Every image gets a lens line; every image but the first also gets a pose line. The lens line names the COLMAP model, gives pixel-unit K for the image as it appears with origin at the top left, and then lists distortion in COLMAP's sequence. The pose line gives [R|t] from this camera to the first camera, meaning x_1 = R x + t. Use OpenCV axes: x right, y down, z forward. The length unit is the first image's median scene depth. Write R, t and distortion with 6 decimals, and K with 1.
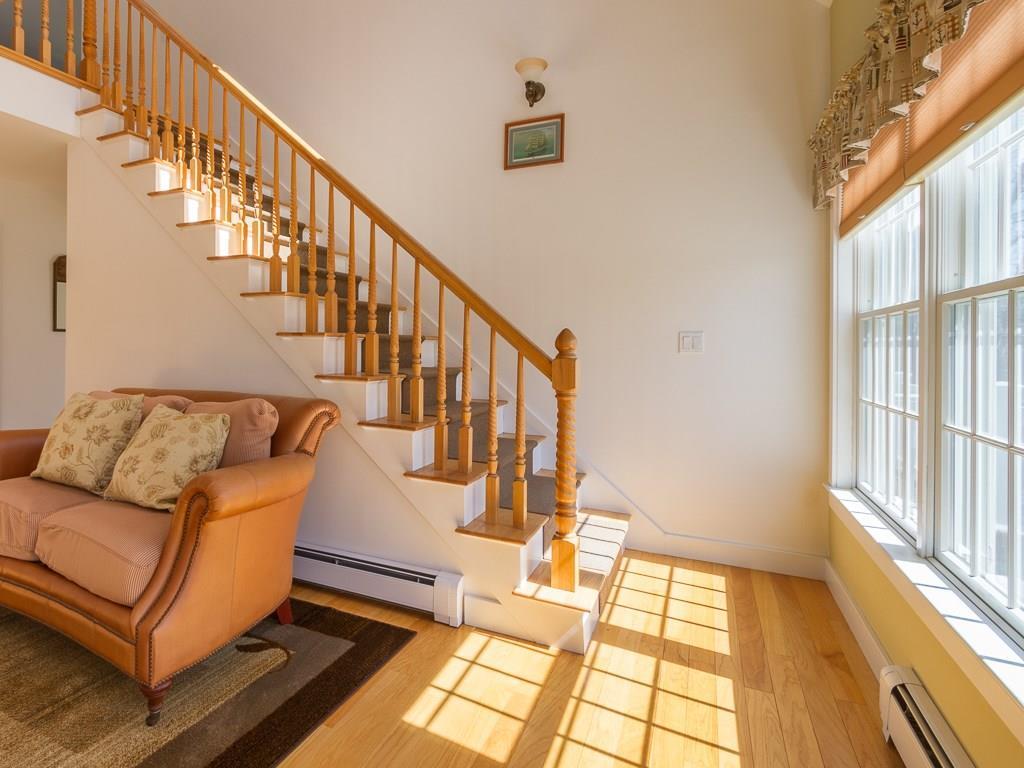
lens RADIAL K [[470.4, 0, 509.9], [0, 470.4, 356.3], [0, 0, 1]] dist [-0.001206, -0.000097]
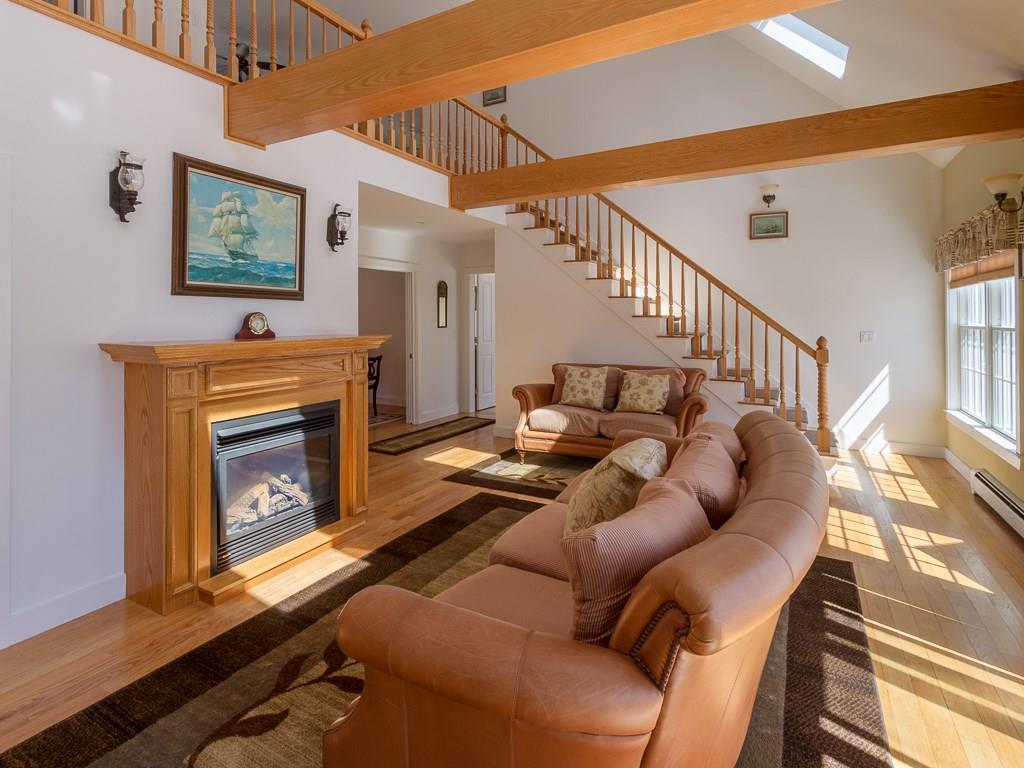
lens RADIAL K [[543.1, 0, 512.9], [0, 543.1, 315.0], [0, 0, 1]] dist [0.037491, -0.000458]
pose [[0.998720, -0.014777, -0.048383, -1.165765], [0.015064, 0.999871, 0.005575, -0.187491], [0.048295, -0.006297, 0.998813, -1.623196]]
